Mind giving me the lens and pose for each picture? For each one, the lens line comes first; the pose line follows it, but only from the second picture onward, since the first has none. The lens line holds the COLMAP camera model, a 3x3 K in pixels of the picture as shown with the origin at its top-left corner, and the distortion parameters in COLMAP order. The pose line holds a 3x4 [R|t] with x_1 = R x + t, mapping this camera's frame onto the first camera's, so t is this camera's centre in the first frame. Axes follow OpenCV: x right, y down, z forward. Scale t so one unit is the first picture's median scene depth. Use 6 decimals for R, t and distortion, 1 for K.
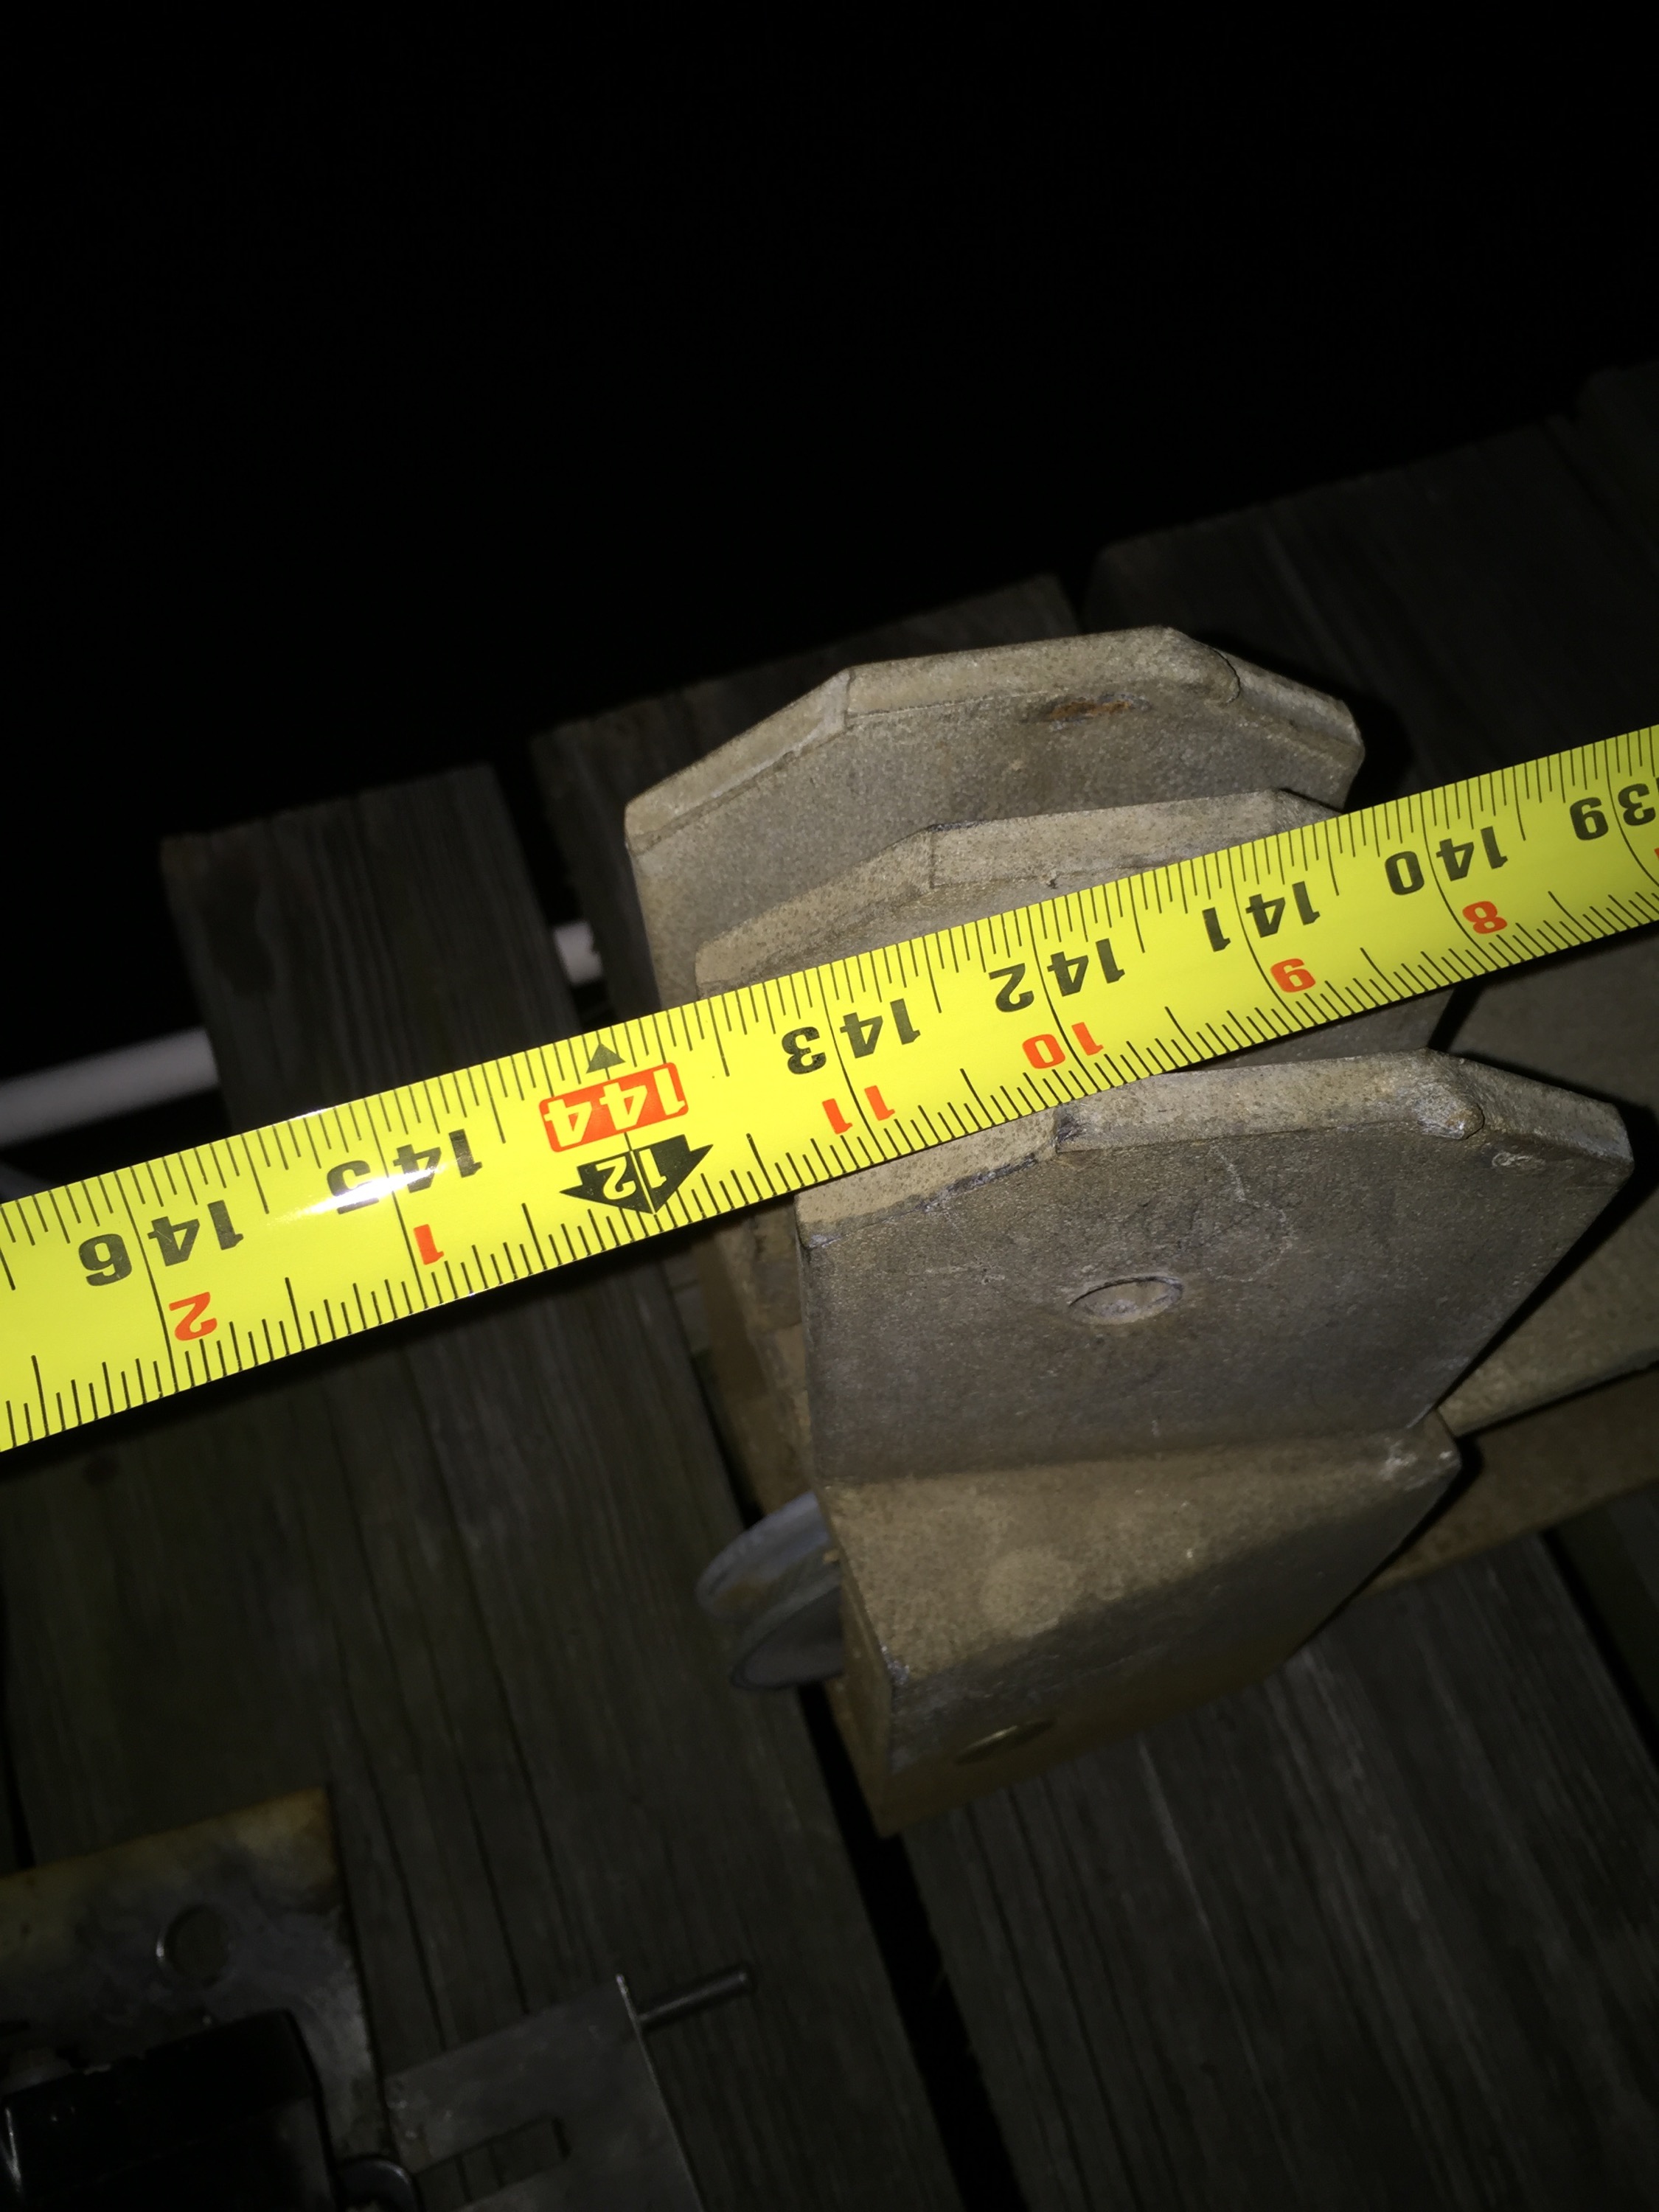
lens RADIAL K [[1967.8, 0, 832.4], [0, 1967.8, 1106.4], [0, 0, 1]] dist [0.072448, -0.136919]
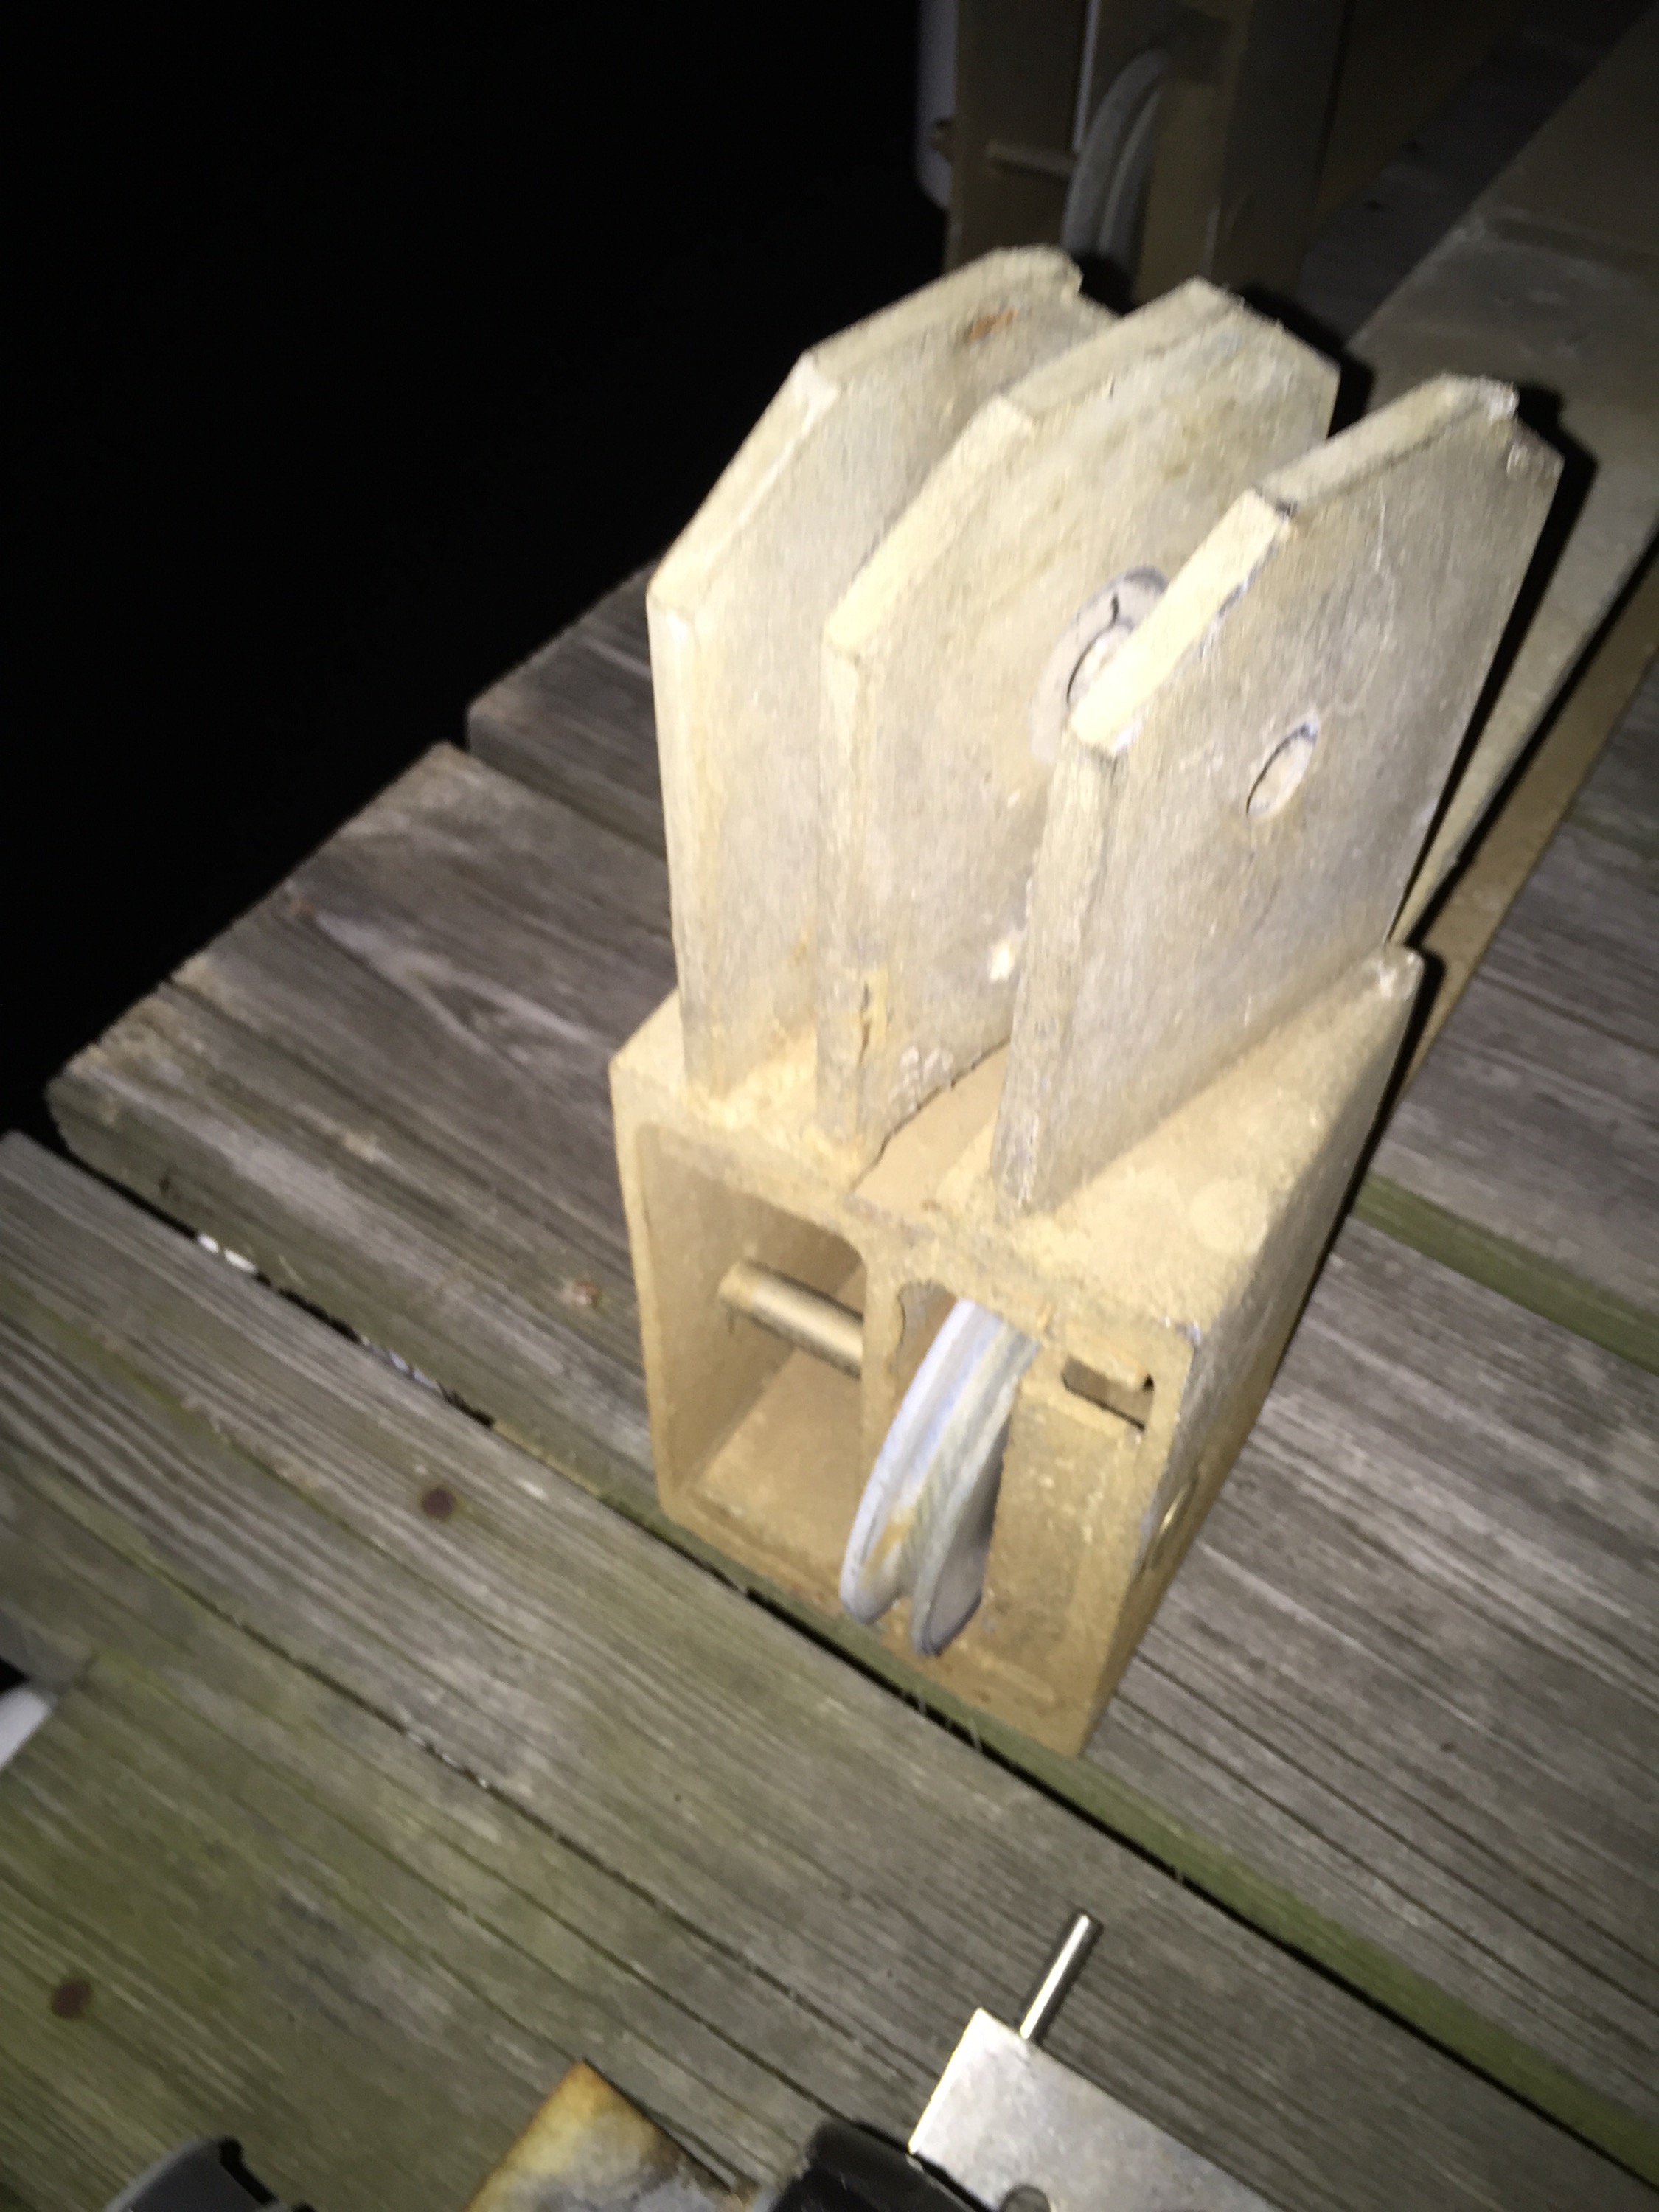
lens RADIAL K [[1967.8, 0, 834.9], [0, 1967.8, 1098.7], [0, 0, 1]] dist [0.072448, -0.136919]
pose [[0.789676, -0.448552, 0.418585, -0.324898], [0.527193, 0.845073, -0.088994, 0.119739], [-0.313816, 0.290951, 0.903807, 0.069870]]
